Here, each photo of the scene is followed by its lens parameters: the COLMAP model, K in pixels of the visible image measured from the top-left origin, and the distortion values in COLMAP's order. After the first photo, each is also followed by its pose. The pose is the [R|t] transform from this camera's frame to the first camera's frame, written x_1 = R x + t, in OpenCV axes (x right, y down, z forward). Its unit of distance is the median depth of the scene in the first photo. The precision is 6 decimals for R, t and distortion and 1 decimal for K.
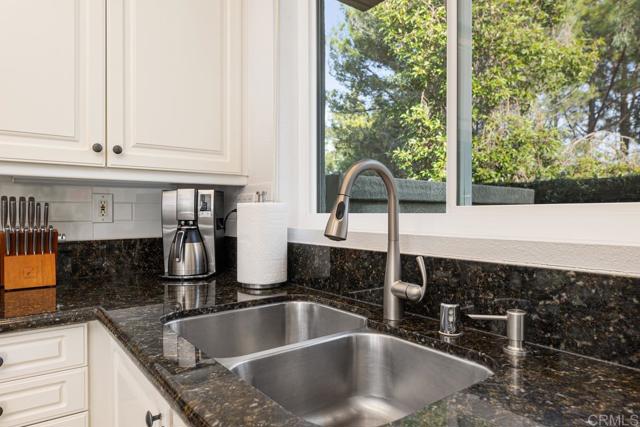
lens RADIAL K [[407.5, 0, 317.6], [0, 407.5, 214.9], [0, 0, 1]] dist [-0.008464, -0.001721]
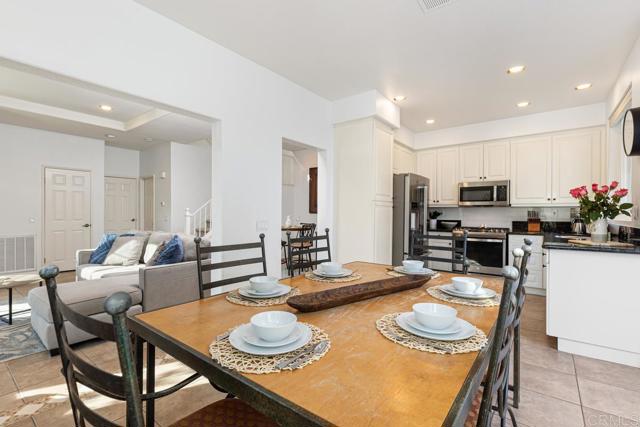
lens RADIAL K [[315.2, 0, 315.8], [0, 315.2, 211.5], [0, 0, 1]] dist [0.013619, -0.000259]
pose [[0.279663, 0.000767, -0.960098, 1.750711], [-0.004804, 0.999988, -0.000600, -0.019528], [0.960086, 0.004780, 0.279663, -2.026281]]
